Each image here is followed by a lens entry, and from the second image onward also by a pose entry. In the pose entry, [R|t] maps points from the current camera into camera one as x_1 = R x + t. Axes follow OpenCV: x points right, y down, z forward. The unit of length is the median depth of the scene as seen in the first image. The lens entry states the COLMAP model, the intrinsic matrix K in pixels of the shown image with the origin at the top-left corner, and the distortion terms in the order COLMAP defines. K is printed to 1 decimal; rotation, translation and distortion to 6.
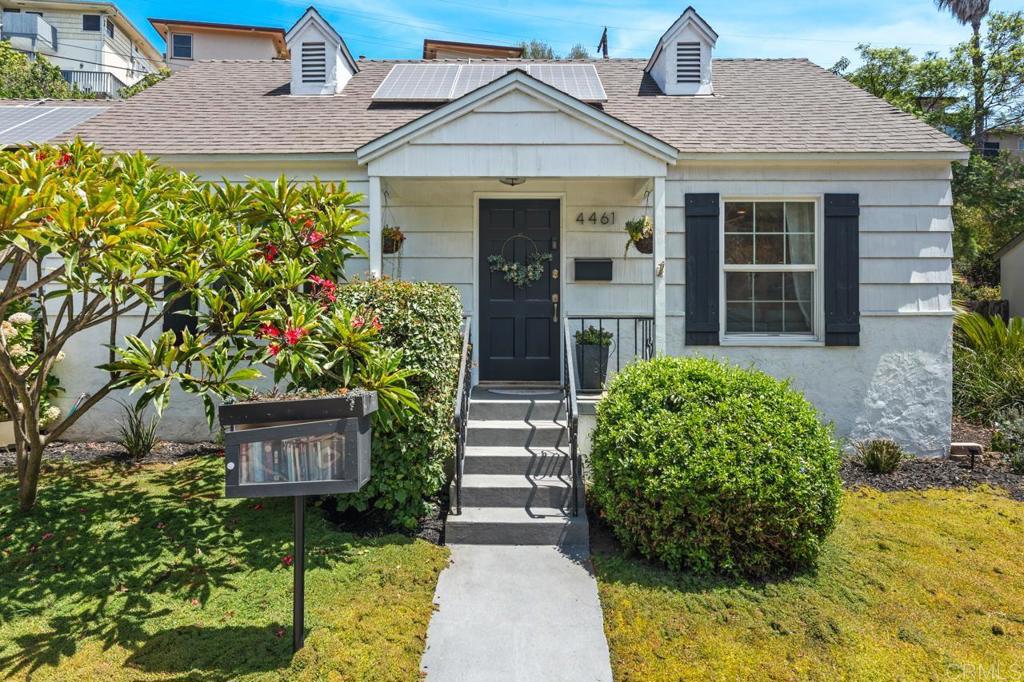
lens RADIAL K [[614.3, 0, 514.3], [0, 614.3, 308.7], [0, 0, 1]] dist [-0.000836, 0.000322]
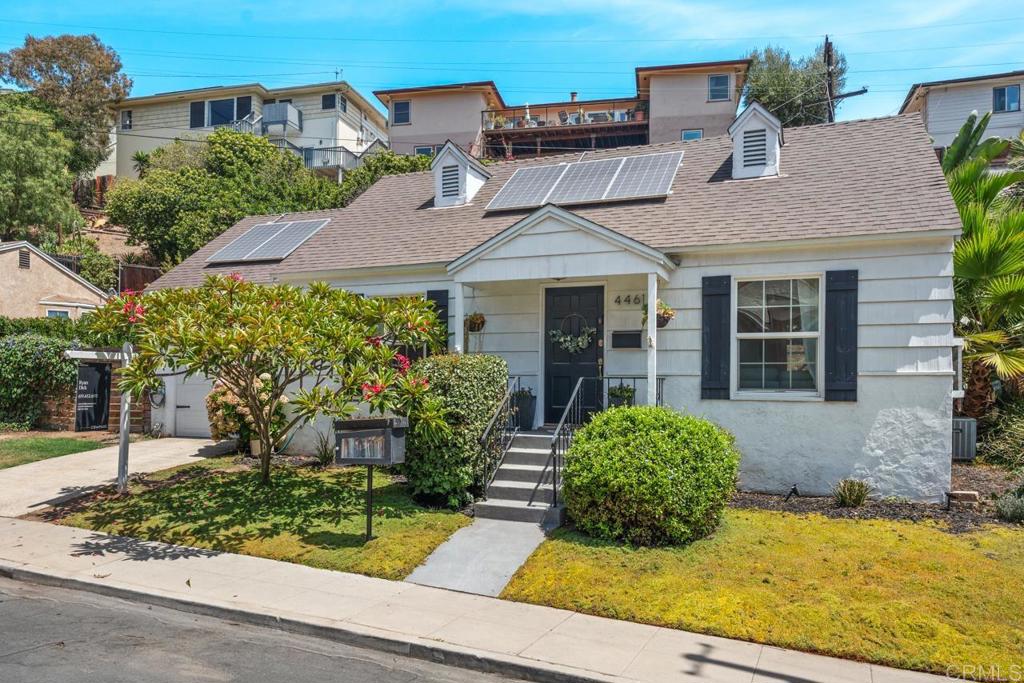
lens RADIAL K [[705.3, 0, 512.0], [0, 705.3, 341.5], [0, 0, 1]] dist [0.002557, -0.000020]
pose [[0.937332, -0.015386, -0.348099, 0.417699], [0.006833, 0.999644, -0.025784, -0.022811], [0.348371, 0.021789, 0.937103, -0.476681]]
